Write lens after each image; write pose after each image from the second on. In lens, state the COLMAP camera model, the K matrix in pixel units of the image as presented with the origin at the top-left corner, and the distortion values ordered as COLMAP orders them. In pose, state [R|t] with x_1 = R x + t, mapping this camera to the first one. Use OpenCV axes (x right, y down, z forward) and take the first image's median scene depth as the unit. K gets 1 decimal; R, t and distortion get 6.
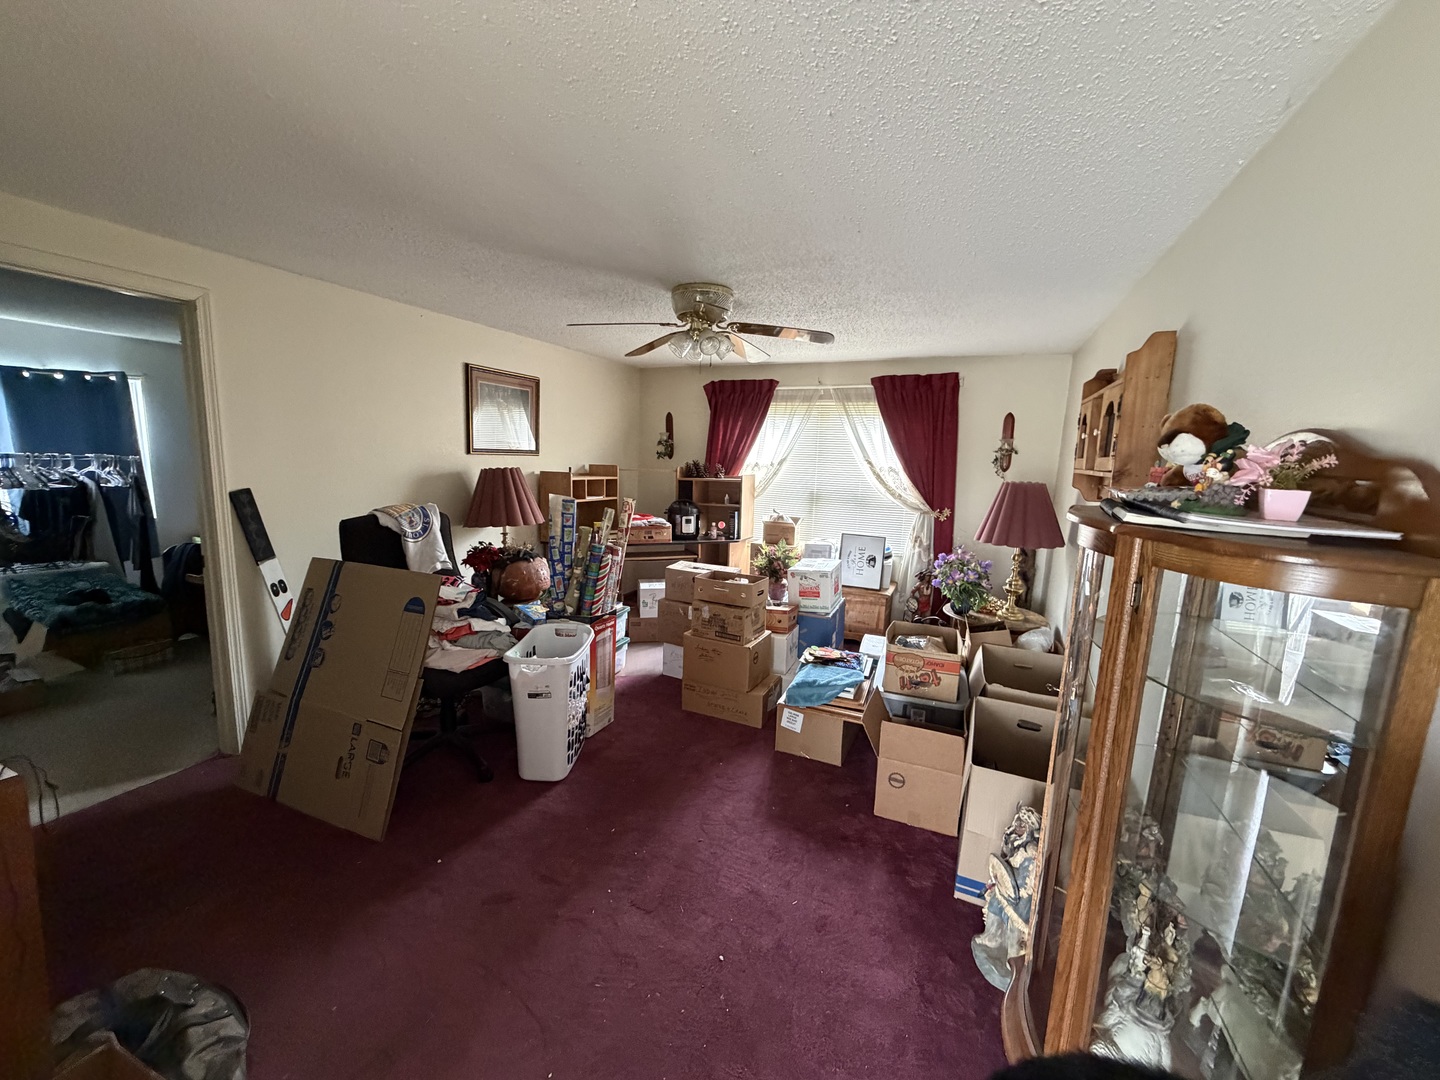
lens RADIAL K [[571.4, 0, 713.5], [0, 571.4, 543.9], [0, 0, 1]] dist [-0.000306, -0.000205]
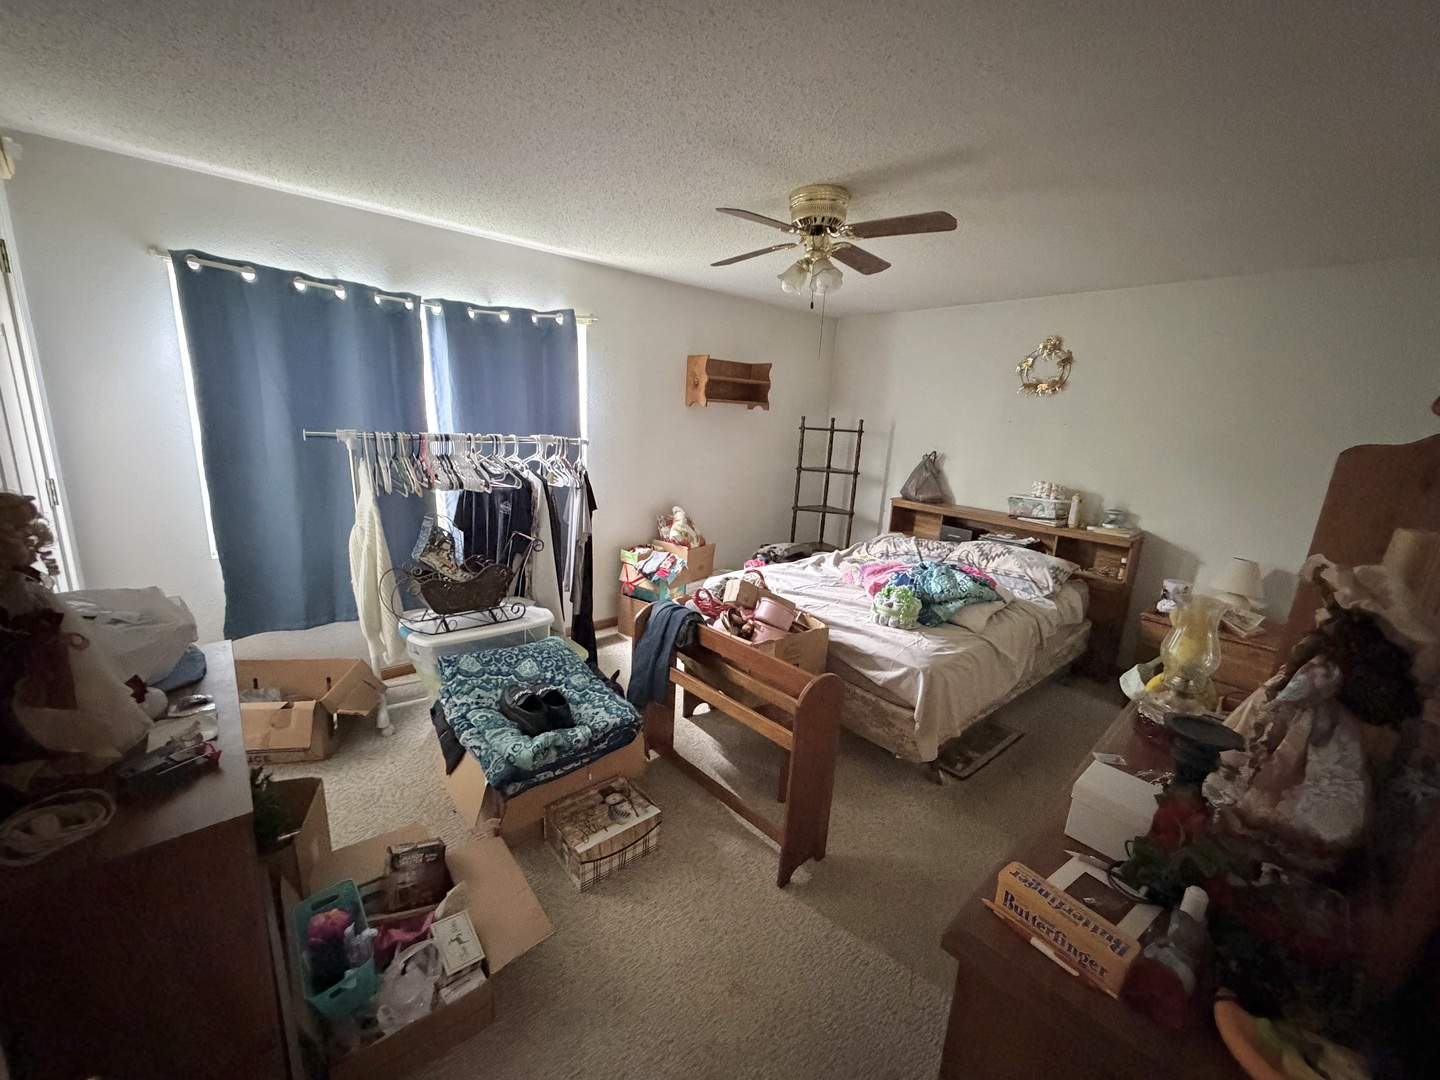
lens RADIAL K [[571.4, 0, 717.4], [0, 571.4, 538.3], [0, 0, 1]] dist [-0.000306, -0.000205]
pose [[0.909164, 0.103213, -0.403445, -0.642737], [-0.085205, 0.994408, 0.062389, -0.100184], [0.407628, -0.022346, 0.912874, 0.498429]]
